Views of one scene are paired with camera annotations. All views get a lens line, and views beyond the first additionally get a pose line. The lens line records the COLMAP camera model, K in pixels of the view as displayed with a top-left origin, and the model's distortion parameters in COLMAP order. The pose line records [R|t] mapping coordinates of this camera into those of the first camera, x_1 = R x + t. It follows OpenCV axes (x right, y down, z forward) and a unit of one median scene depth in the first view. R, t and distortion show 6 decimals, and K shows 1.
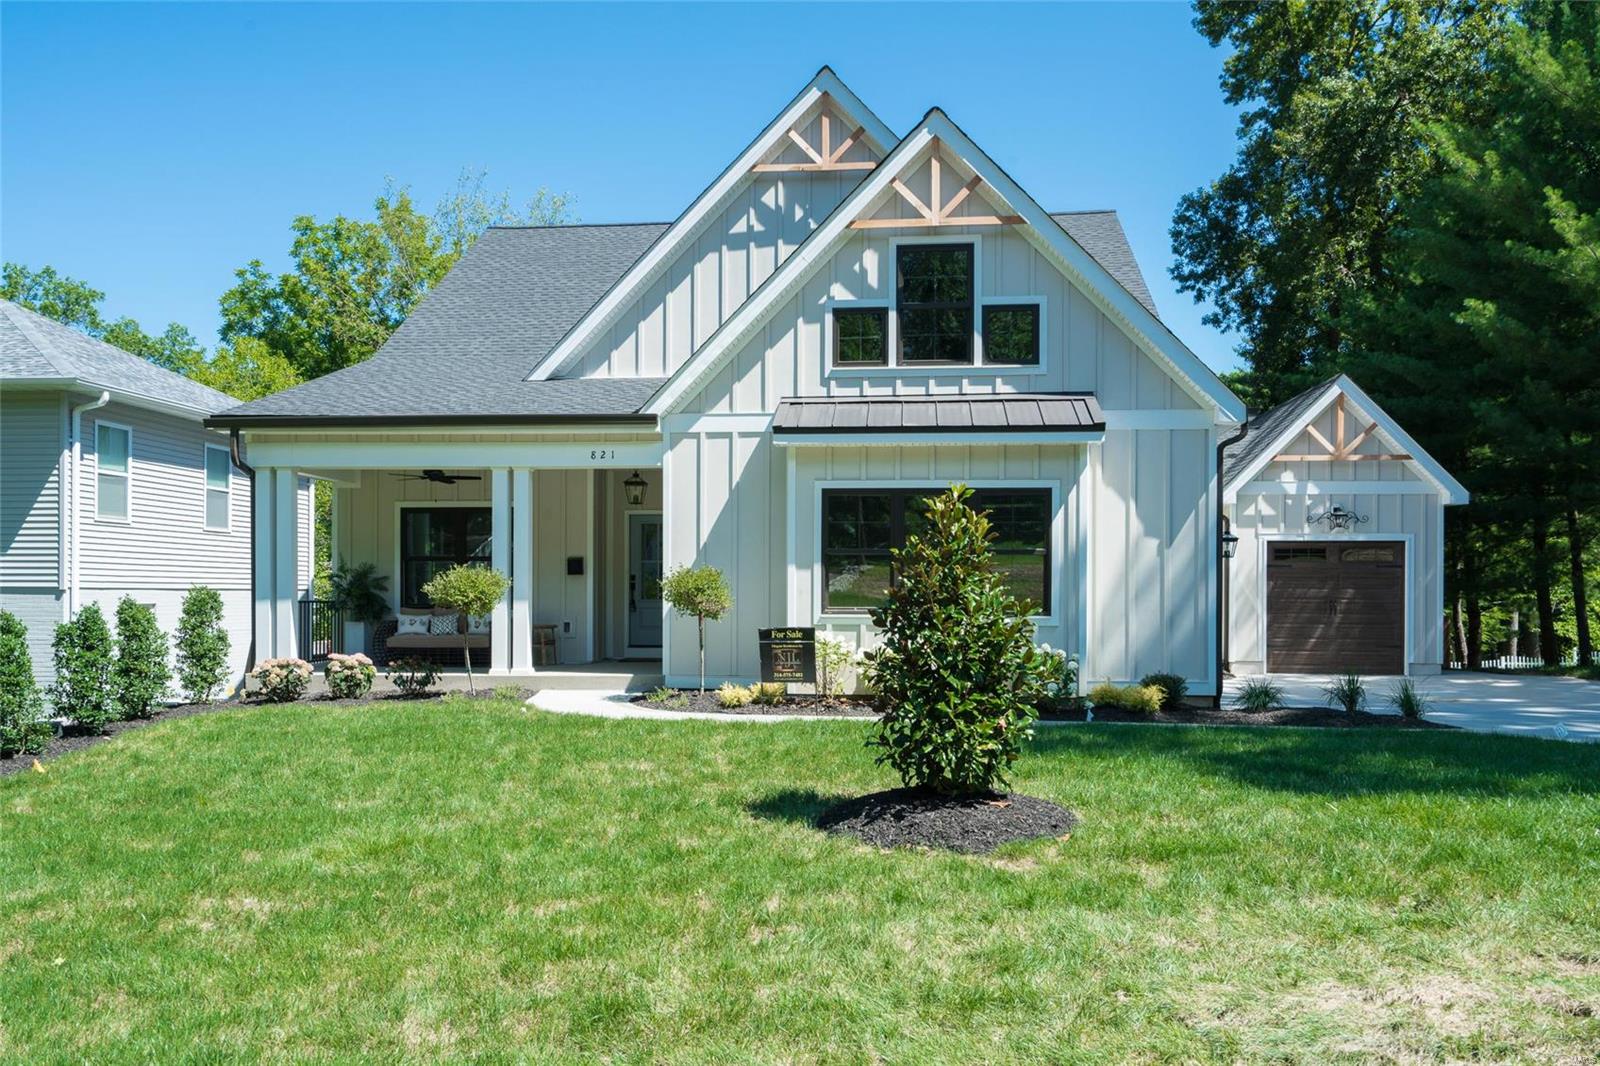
lens RADIAL K [[1297.7, 0, 799.8], [0, 1297.7, 535.0], [0, 0, 1]] dist [0.010571, 0.009004]
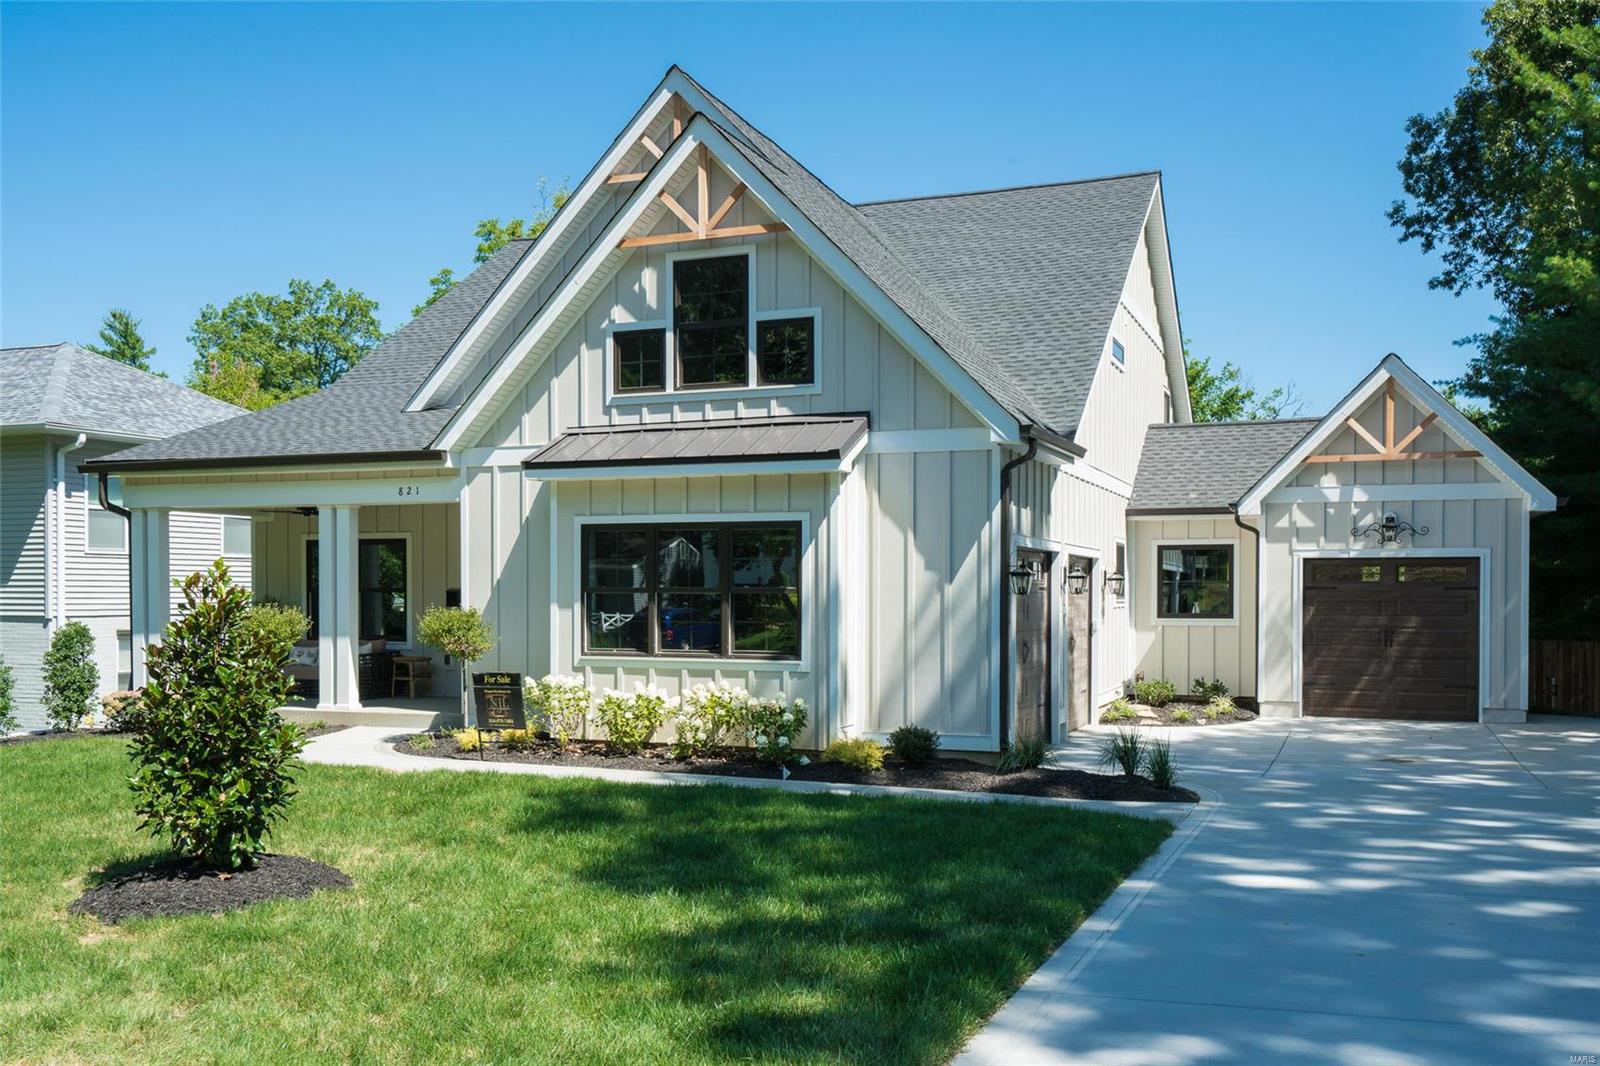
lens RADIAL K [[1455.3, 0, 800.3], [0, 1455.3, 537.0], [0, 0, 1]] dist [0.017079, 0.000000]
pose [[0.958671, -0.012352, -0.284248, 0.457071], [0.015231, 0.999853, 0.007921, -0.031161], [0.284108, -0.011923, 0.958718, 0.015346]]
